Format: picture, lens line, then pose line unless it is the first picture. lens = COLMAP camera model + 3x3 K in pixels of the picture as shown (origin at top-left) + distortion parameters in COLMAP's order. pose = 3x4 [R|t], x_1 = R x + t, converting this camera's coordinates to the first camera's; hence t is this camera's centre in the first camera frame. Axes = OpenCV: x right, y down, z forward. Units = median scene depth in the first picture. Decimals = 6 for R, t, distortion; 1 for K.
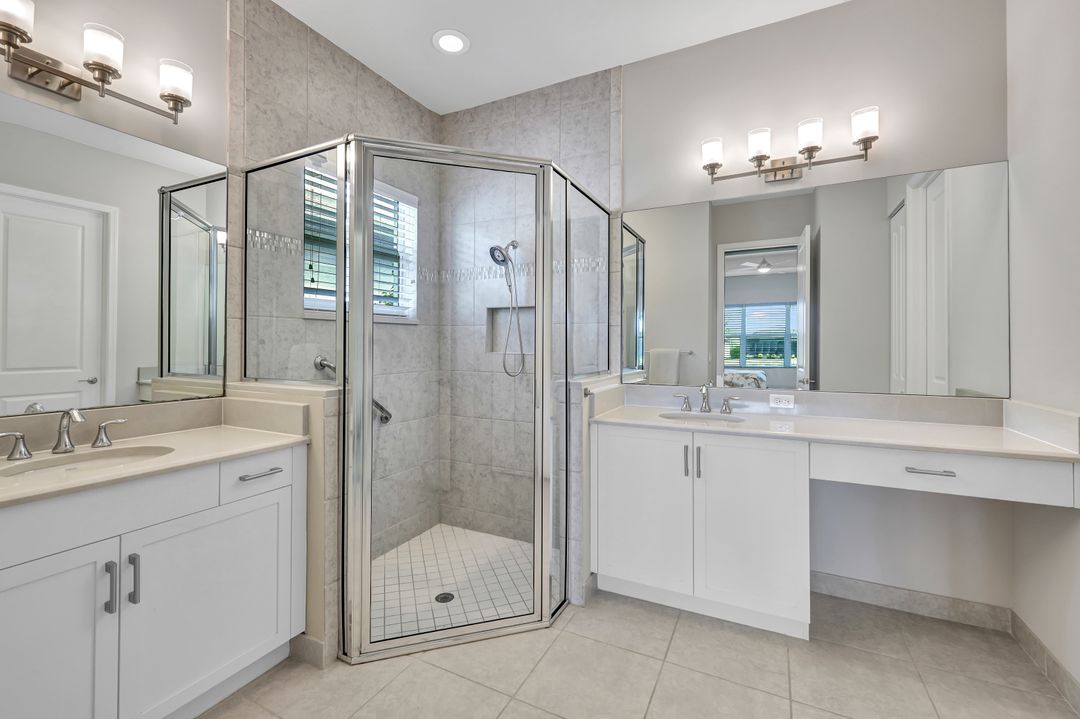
lens RADIAL K [[454.0, 0, 537.5], [0, 454.0, 332.6], [0, 0, 1]] dist [0.000106, -0.000146]
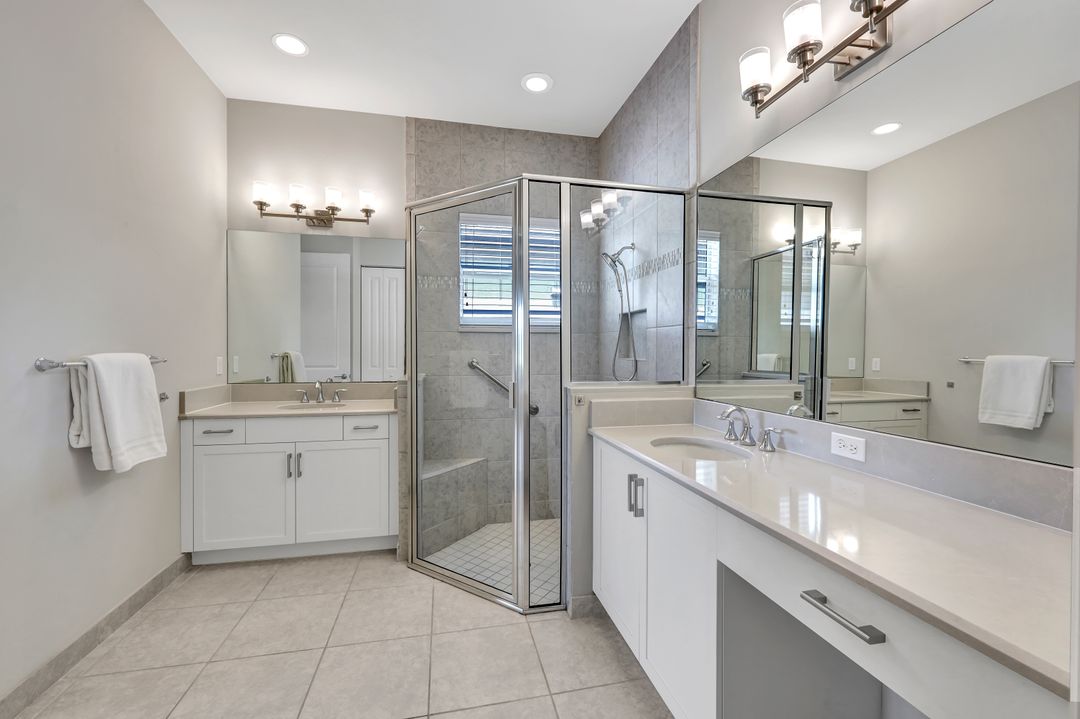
lens RADIAL K [[434.8, 0, 534.6], [0, 434.8, 347.9], [0, 0, 1]] dist [0.000173, 0.000272]
pose [[0.635824, -0.003978, -0.771824, 0.709534], [0.017367, 0.999807, 0.009154, 0.011441], [0.771639, -0.019225, 0.635770, 0.325617]]
